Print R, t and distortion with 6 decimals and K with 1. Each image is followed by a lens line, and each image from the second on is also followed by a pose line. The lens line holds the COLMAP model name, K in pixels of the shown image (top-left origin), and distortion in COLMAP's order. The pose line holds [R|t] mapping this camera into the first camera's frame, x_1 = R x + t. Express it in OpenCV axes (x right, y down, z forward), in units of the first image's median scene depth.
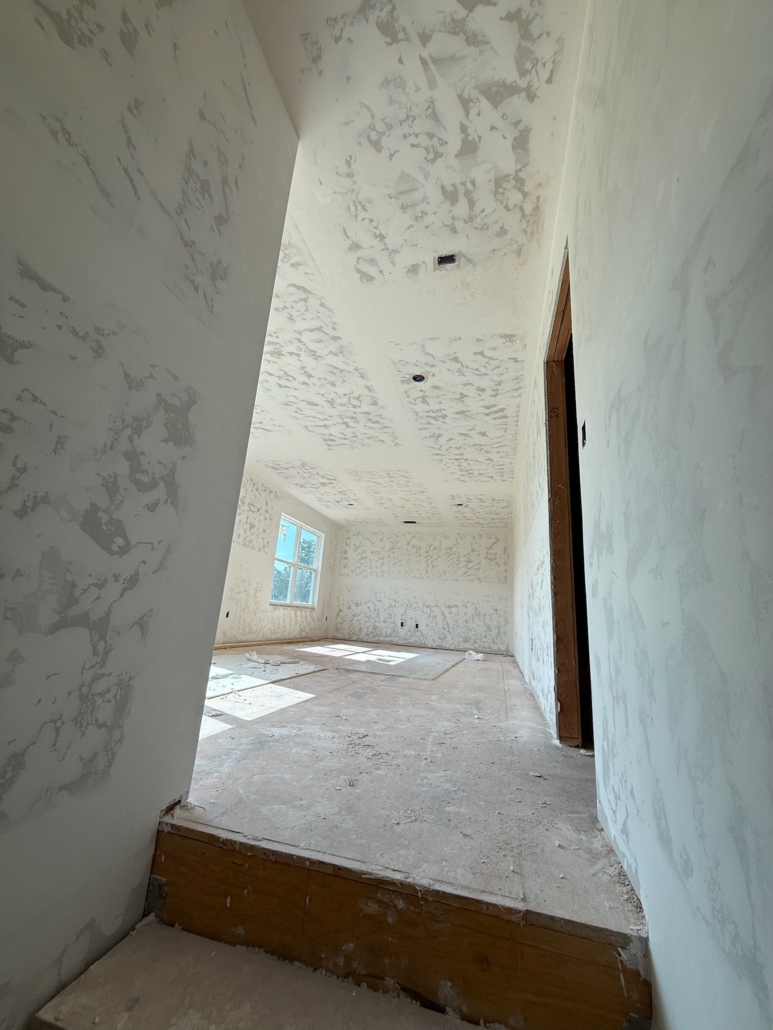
lens RADIAL K [[410.3, 0, 388.5], [0, 410.3, 511.4], [0, 0, 1]] dist [-0.001493, 0.000447]
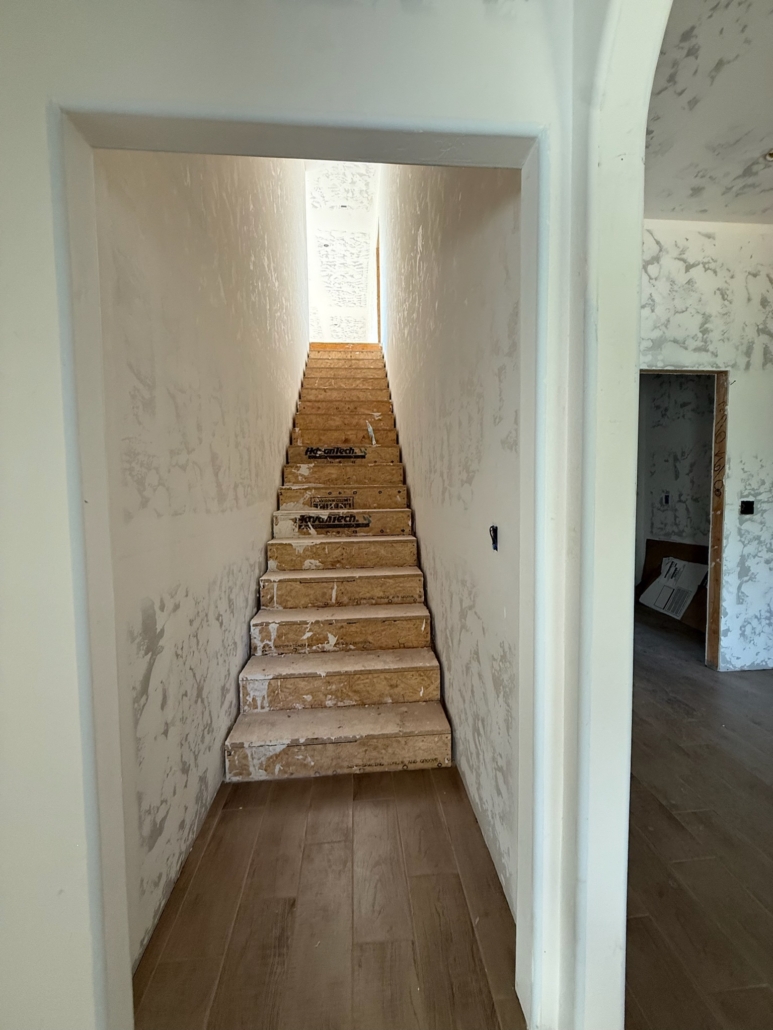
lens RADIAL K [[410.3, 0, 388.5], [0, 410.3, 511.4], [0, 0, 1]] dist [-0.001493, 0.000447]
pose [[0.940911, -0.098740, 0.323938, -0.454752], [-0.008171, 0.949653, 0.313198, 0.342340], [-0.338554, -0.297338, 0.892732, -1.500279]]
